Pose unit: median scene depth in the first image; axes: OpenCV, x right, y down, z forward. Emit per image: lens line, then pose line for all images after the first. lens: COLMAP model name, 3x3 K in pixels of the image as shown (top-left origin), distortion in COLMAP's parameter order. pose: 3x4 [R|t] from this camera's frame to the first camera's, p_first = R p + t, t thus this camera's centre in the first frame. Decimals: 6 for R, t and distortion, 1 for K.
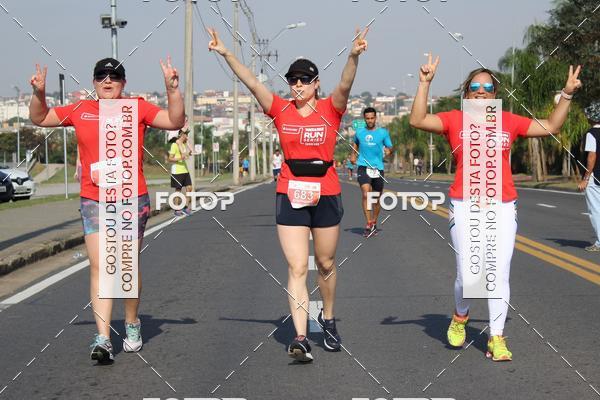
lens RADIAL K [[3349.6, 0, 269.3], [0, 3349.6, 177.5], [0, 0, 1]] dist [1.792908, 41.813988]
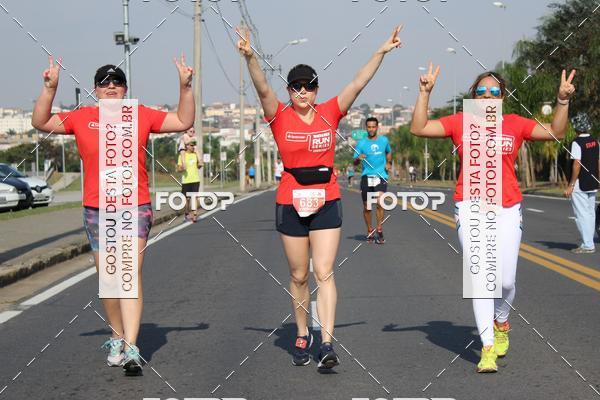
lens RADIAL K [[3349.6, 0, 269.3], [0, 3349.6, 177.5], [0, 0, 1]] dist [1.792908, 41.813988]
pose [[0.999991, -0.004109, -0.001190, -0.000155], [0.004106, 0.999989, -0.002214, 0.000049], [0.001199, 0.002209, 0.999997, -0.060676]]
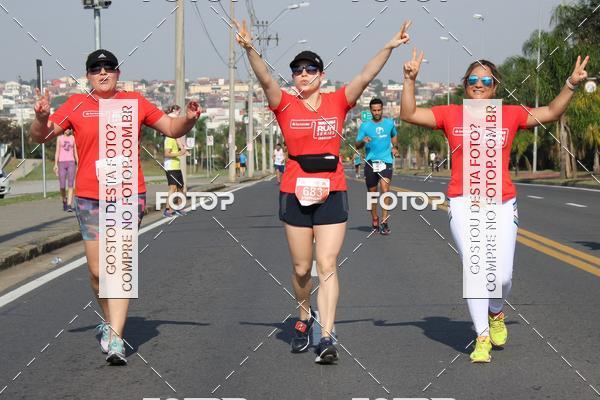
lens RADIAL K [[3883.9, 0, 261.7], [0, 3883.9, 188.1], [0, 0, 1]] dist [2.143815, 9.722610]
pose [[0.999998, -0.000410, -0.001811, -0.000088], [0.000415, 0.999995, 0.003117, 0.000485], [0.001810, -0.003117, 0.999994, -0.048387]]
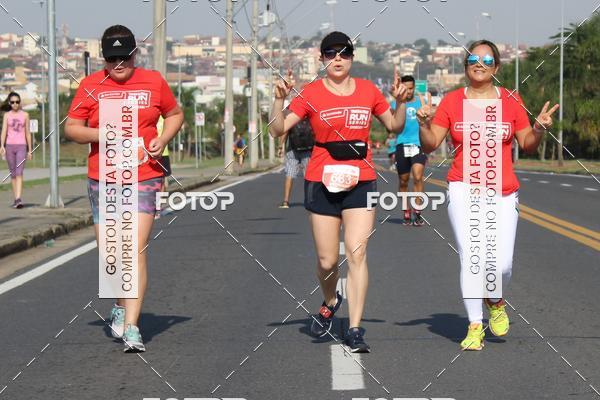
lens RADIAL K [[3469.0, 0, 300.0], [0, 3469.0, 200.0], [0, 0, 1]] dist [0.576493, 5.583635]
pose [[0.999982, 0.005917, -0.001357, 0.005404], [-0.005900, 0.999908, 0.012219, -0.001377], [0.001429, -0.012211, 0.999924, 0.296299]]
